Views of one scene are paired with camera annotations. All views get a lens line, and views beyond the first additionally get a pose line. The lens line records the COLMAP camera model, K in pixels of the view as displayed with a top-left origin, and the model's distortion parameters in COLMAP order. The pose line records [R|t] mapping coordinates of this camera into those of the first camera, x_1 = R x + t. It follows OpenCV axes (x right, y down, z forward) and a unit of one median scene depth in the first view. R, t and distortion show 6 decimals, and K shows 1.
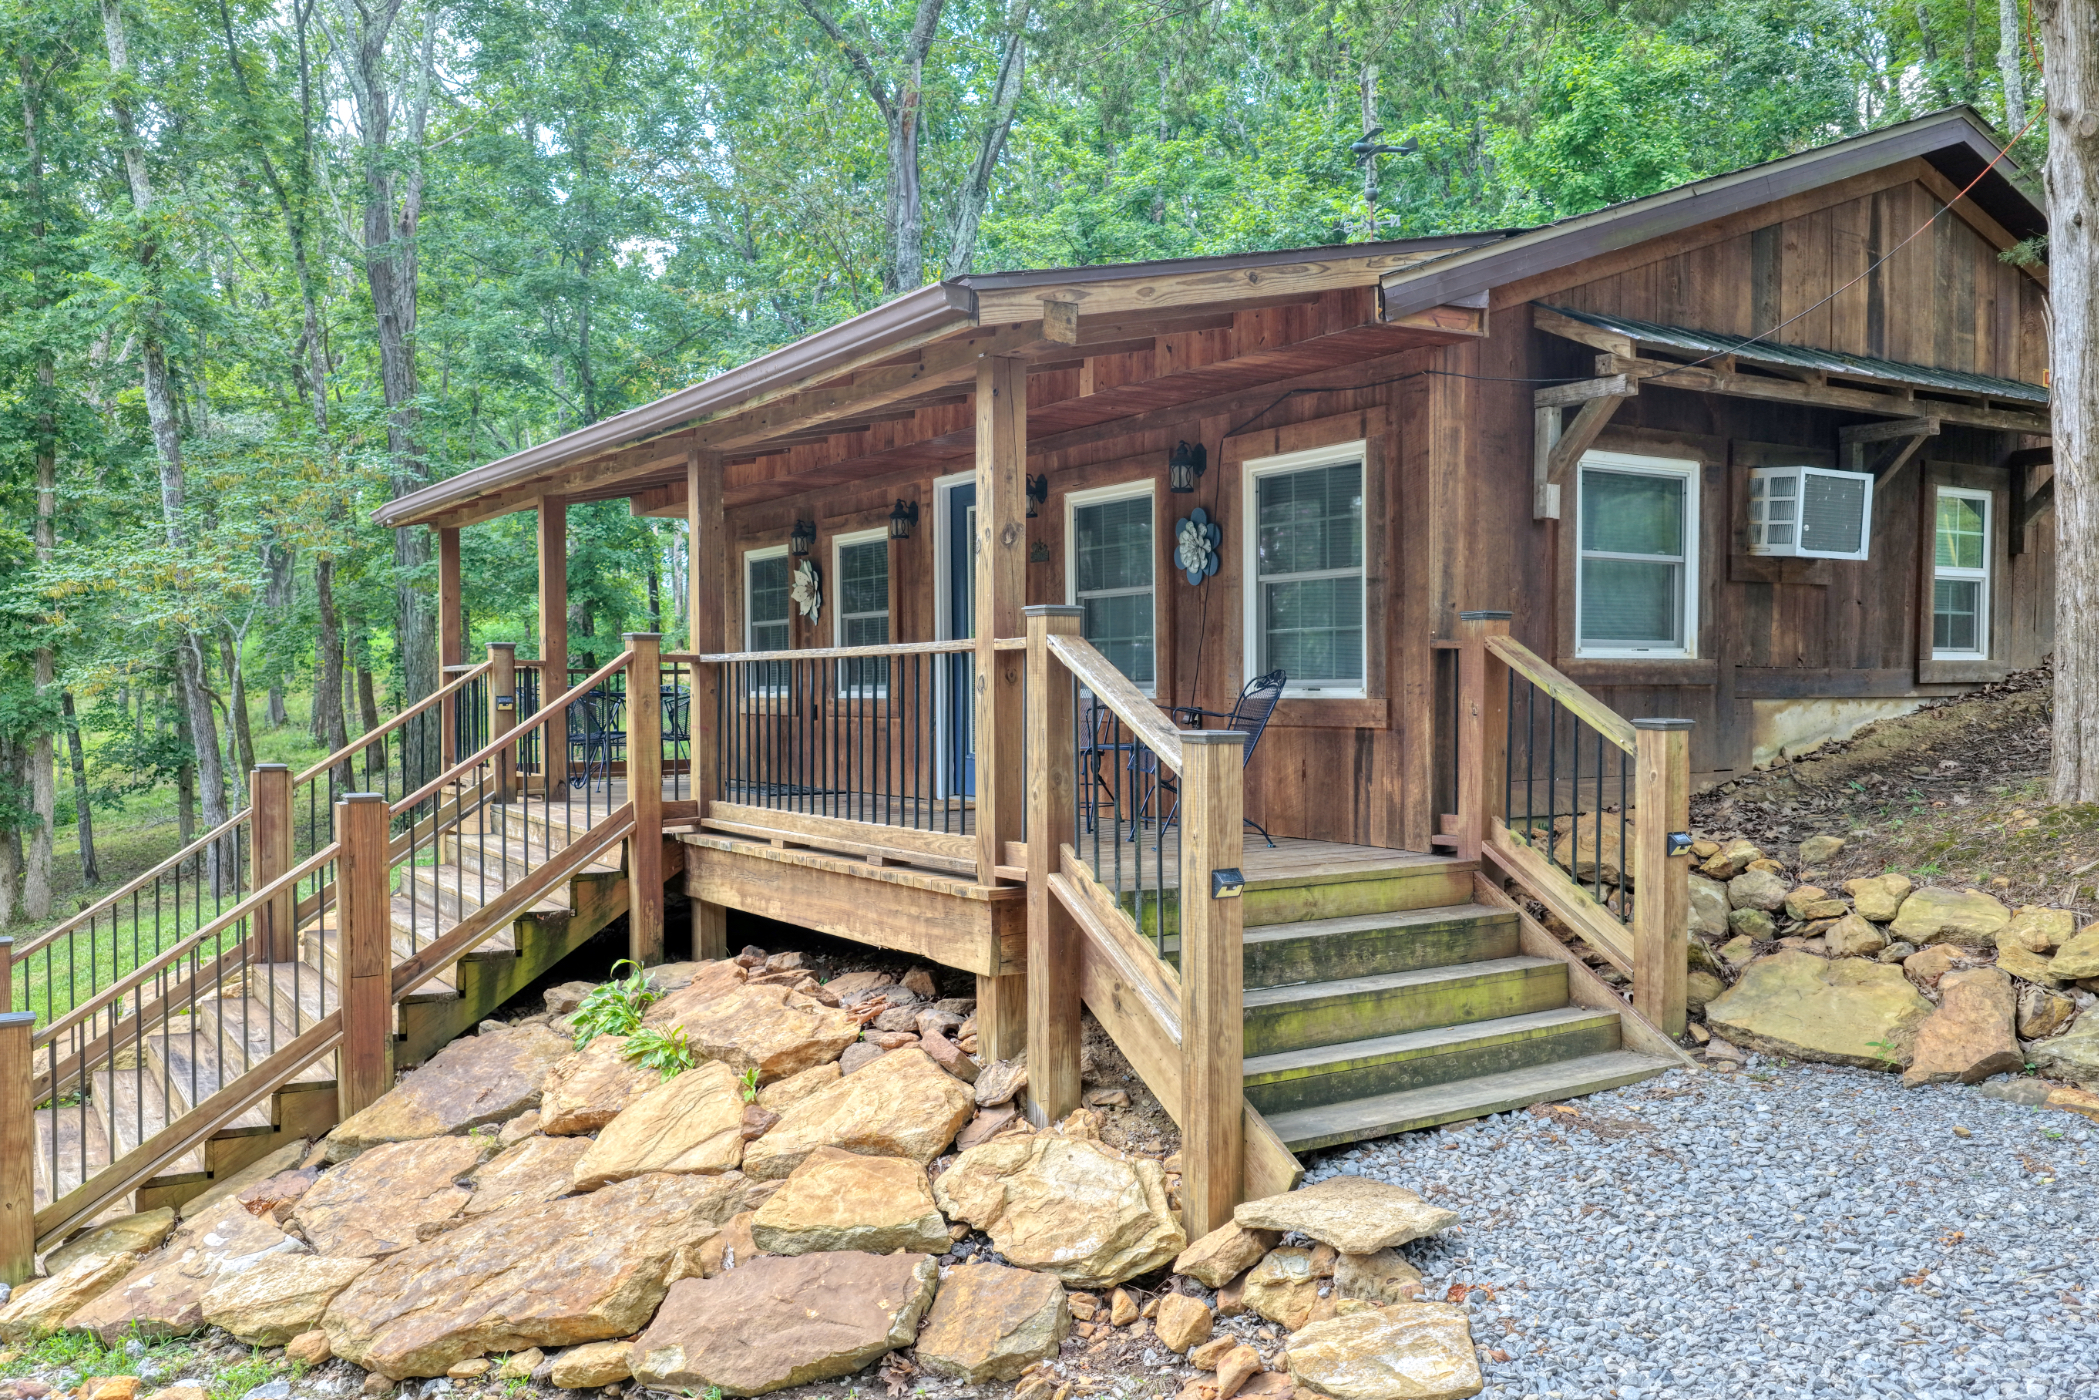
lens RADIAL K [[1712.5, 0, 1049.5], [0, 1712.5, 700.0], [0, 0, 1]] dist [0.002067, 0.004606]
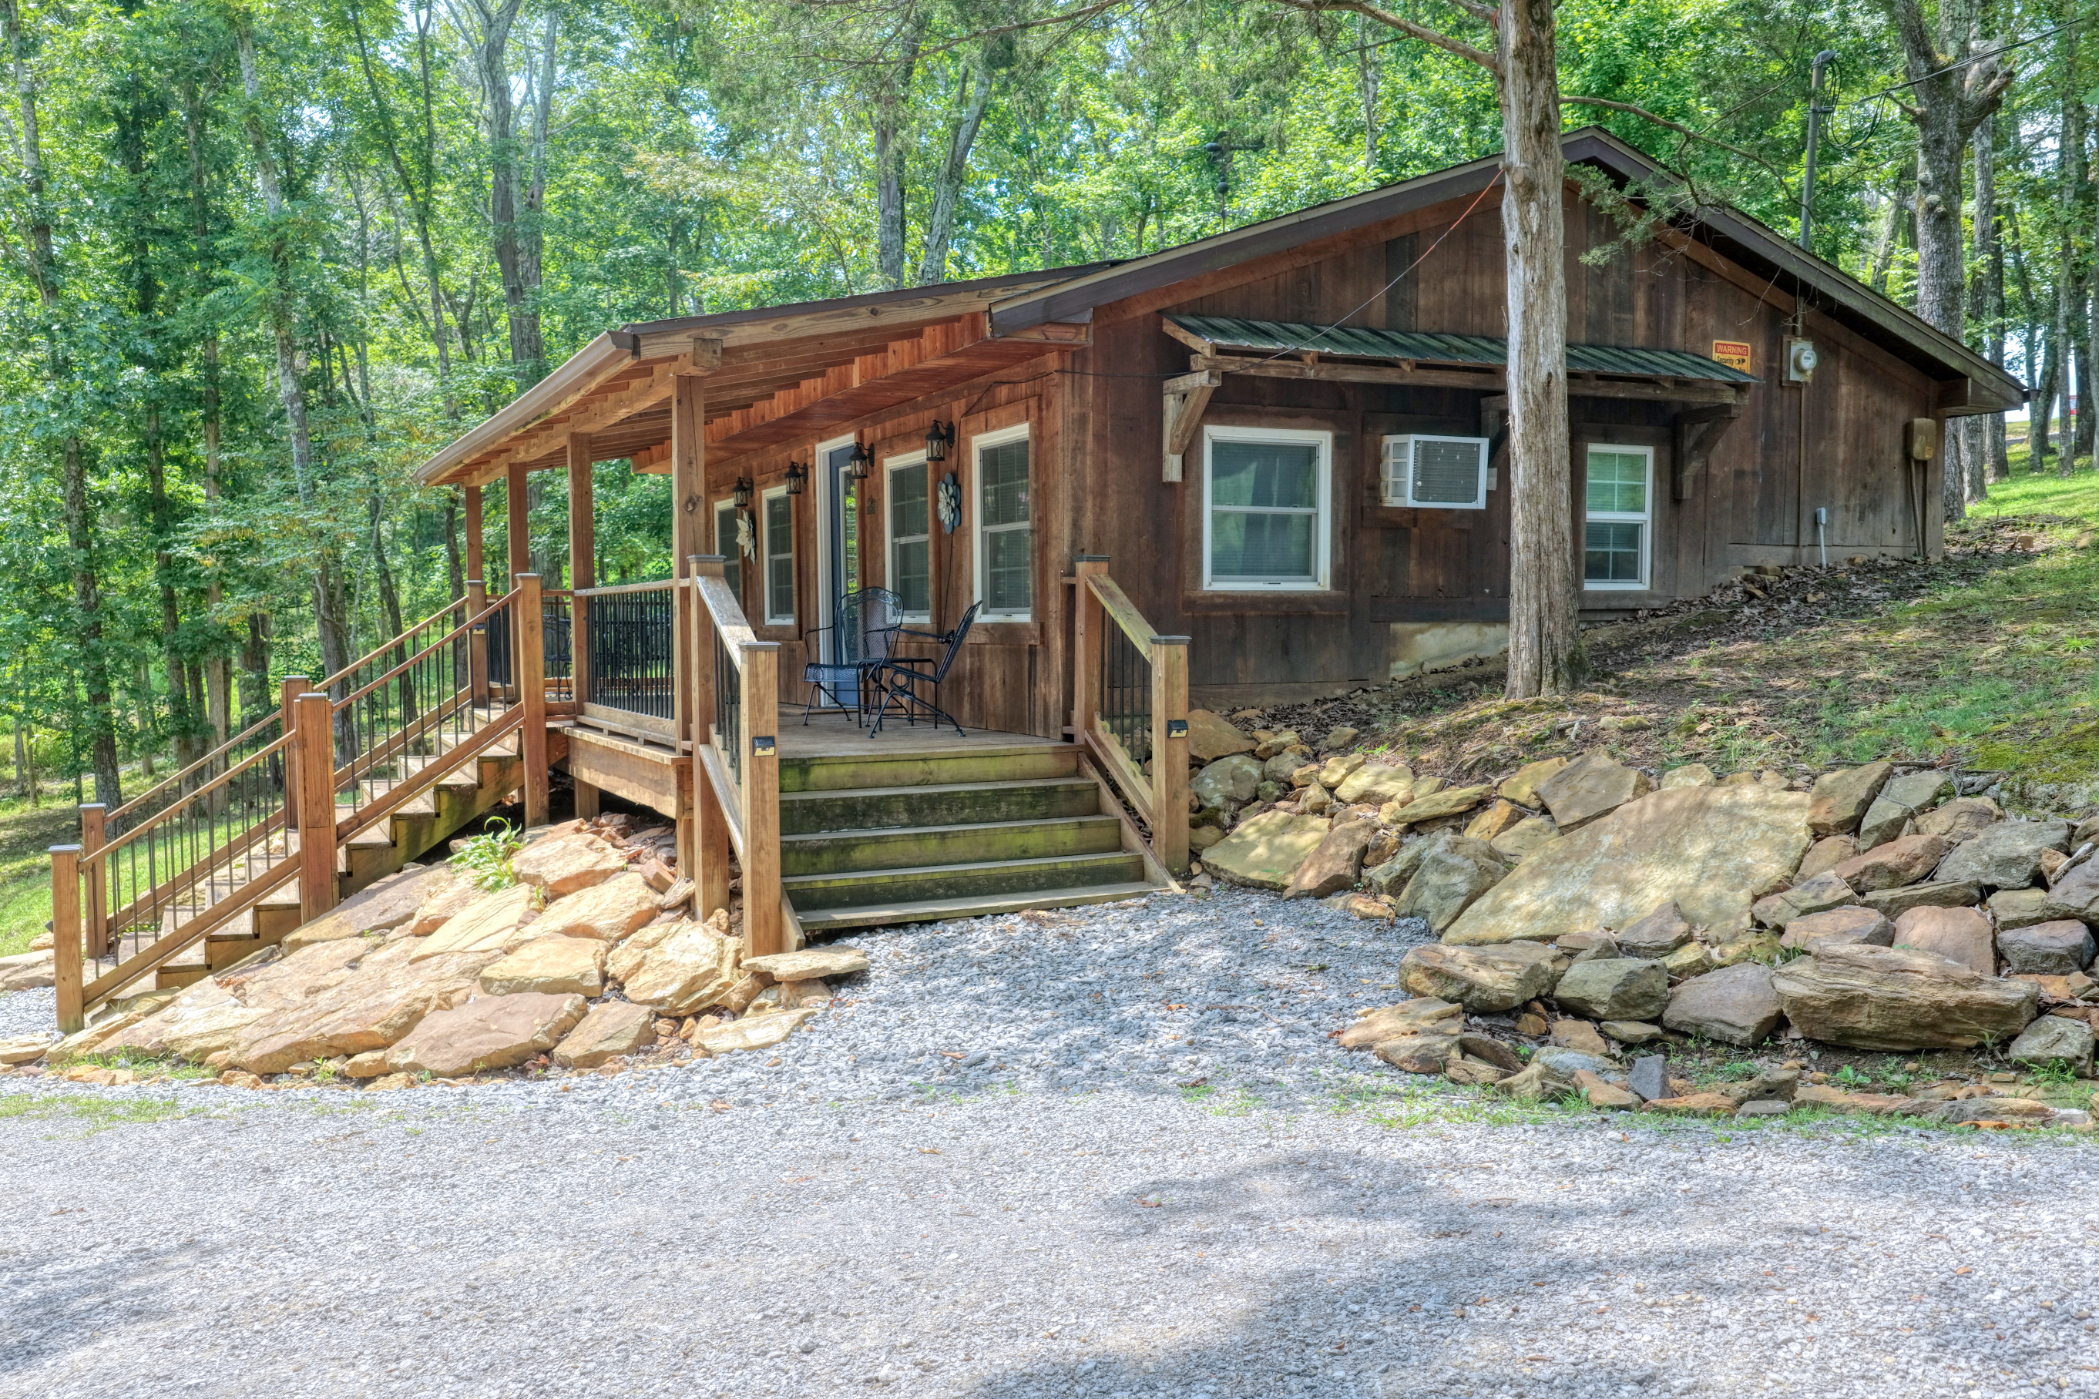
lens RADIAL K [[1712.5, 0, 1049.5], [0, 1712.5, 699.5], [0, 0, 1]] dist [0.002067, 0.004606]
pose [[0.992543, 0.003323, -0.121847, 0.366950], [0.001488, 0.999223, 0.039376, 0.006542], [0.121883, -0.039264, 0.991768, -0.296899]]
